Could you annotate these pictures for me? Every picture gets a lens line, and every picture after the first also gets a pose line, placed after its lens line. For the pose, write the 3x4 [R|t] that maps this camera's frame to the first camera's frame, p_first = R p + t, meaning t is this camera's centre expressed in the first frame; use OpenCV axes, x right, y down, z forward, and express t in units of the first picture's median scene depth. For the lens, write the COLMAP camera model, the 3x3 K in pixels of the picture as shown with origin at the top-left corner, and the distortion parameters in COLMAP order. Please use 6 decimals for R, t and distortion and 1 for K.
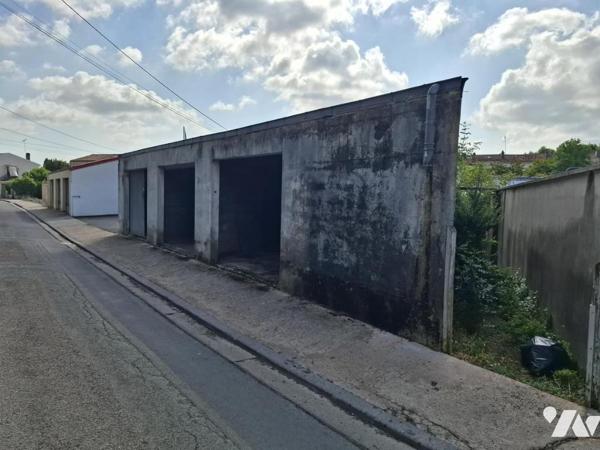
lens RADIAL K [[421.5, 0, 323.2], [0, 421.5, 224.7], [0, 0, 1]] dist [0.021759, -0.002897]
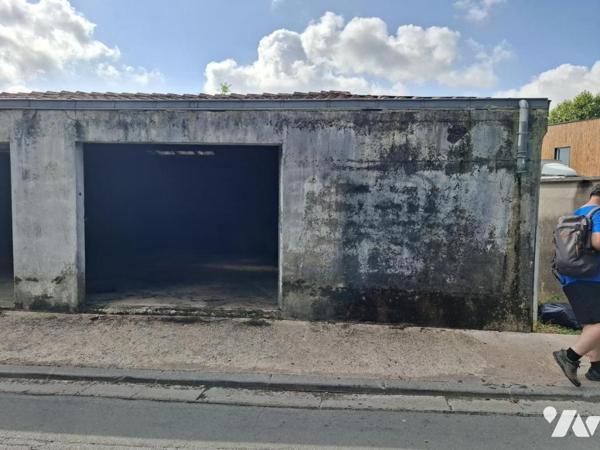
lens RADIAL K [[421.5, 0, 323.2], [0, 421.5, 224.7], [0, 0, 1]] dist [0.021759, -0.002897]
pose [[0.679595, -0.065179, 0.730686, -0.782854], [0.056778, 0.997731, 0.036193, -0.058141], [-0.731387, 0.016890, 0.681753, 0.516067]]
